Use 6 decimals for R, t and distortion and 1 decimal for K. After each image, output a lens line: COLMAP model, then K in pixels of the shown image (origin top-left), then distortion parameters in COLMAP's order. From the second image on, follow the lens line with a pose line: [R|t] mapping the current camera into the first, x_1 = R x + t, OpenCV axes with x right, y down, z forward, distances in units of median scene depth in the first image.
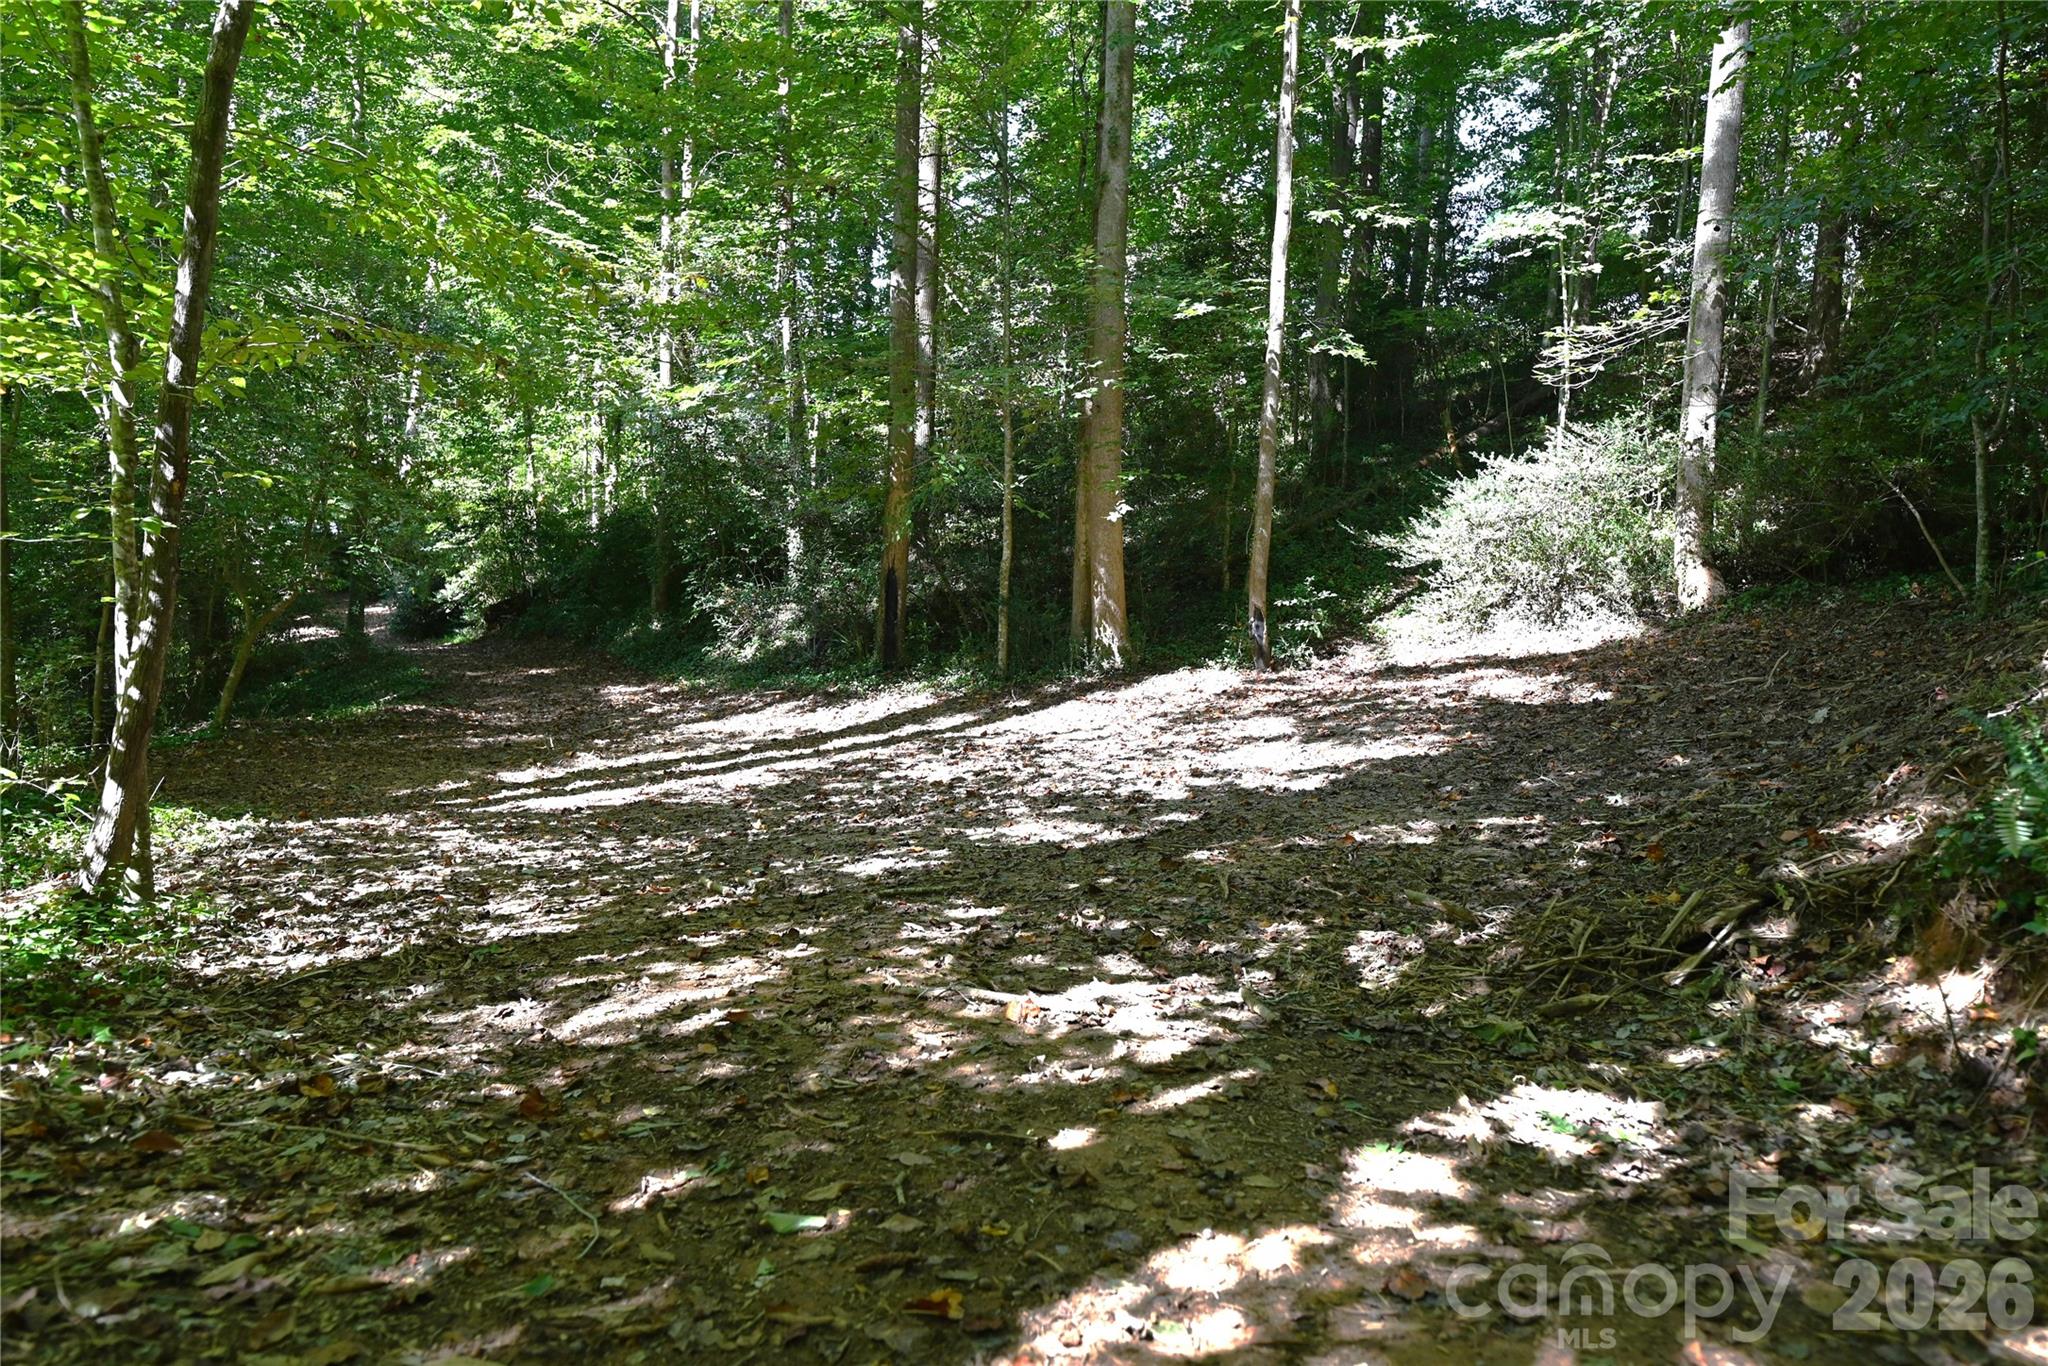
lens RADIAL K [[1379.4, 0, 1024.0], [0, 1379.4, 683.0], [0, 0, 1]] dist [-0.004581, 0.000327]
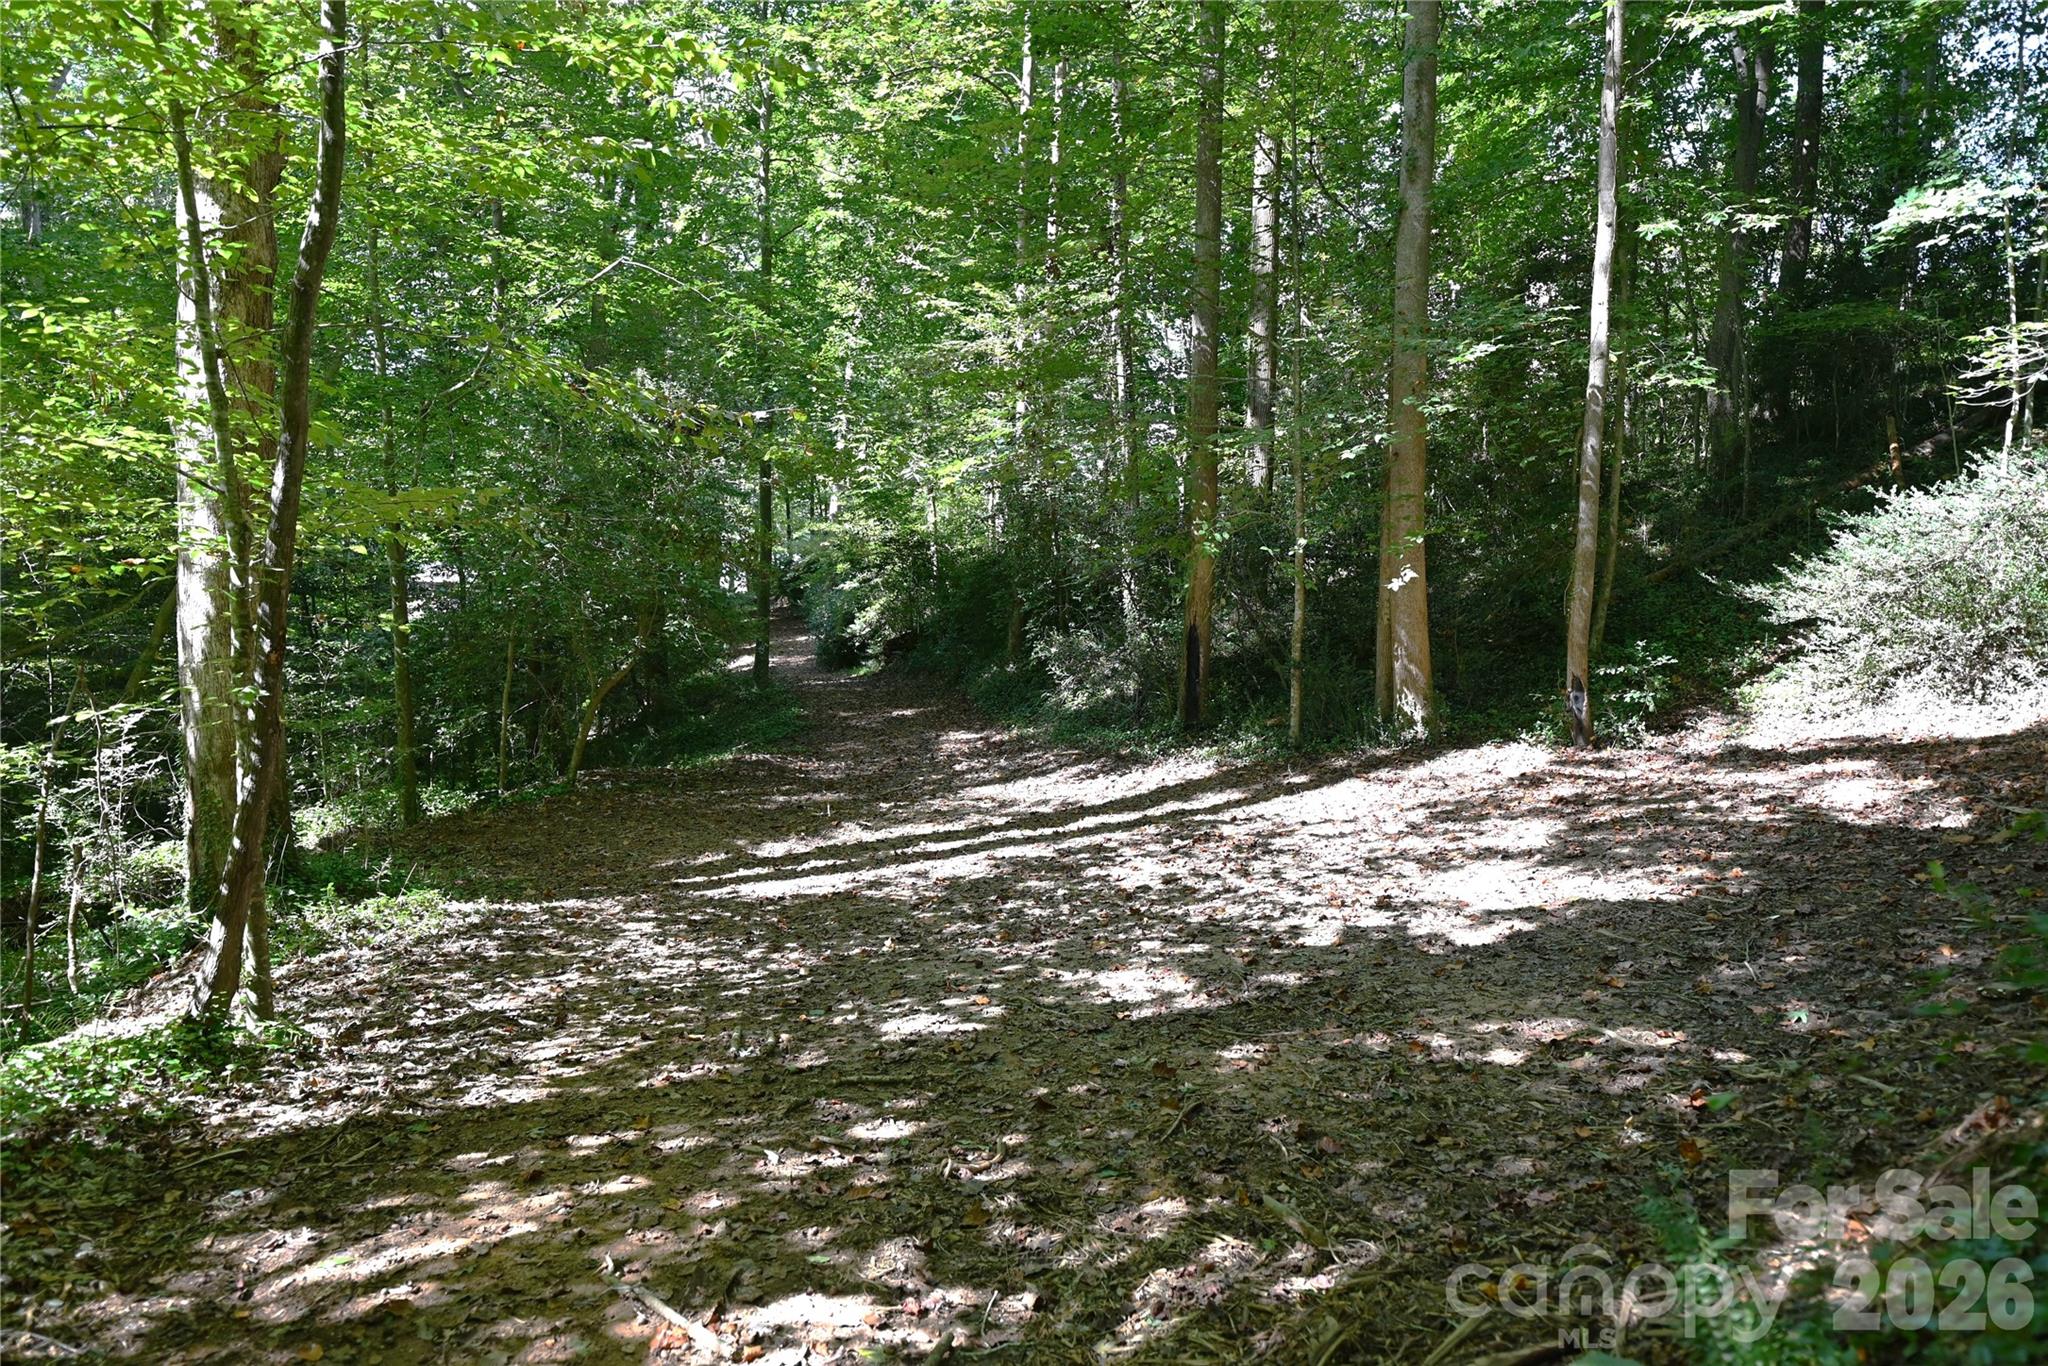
lens RADIAL K [[1379.4, 0, 1024.0], [0, 1379.4, 683.0], [0, 0, 1]] dist [-0.004581, 0.000327]
pose [[0.943539, 0.006351, -0.331201, 0.126394], [-0.006505, 0.999979, 0.000644, -0.047949], [0.331198, 0.001546, 0.943560, 0.054193]]
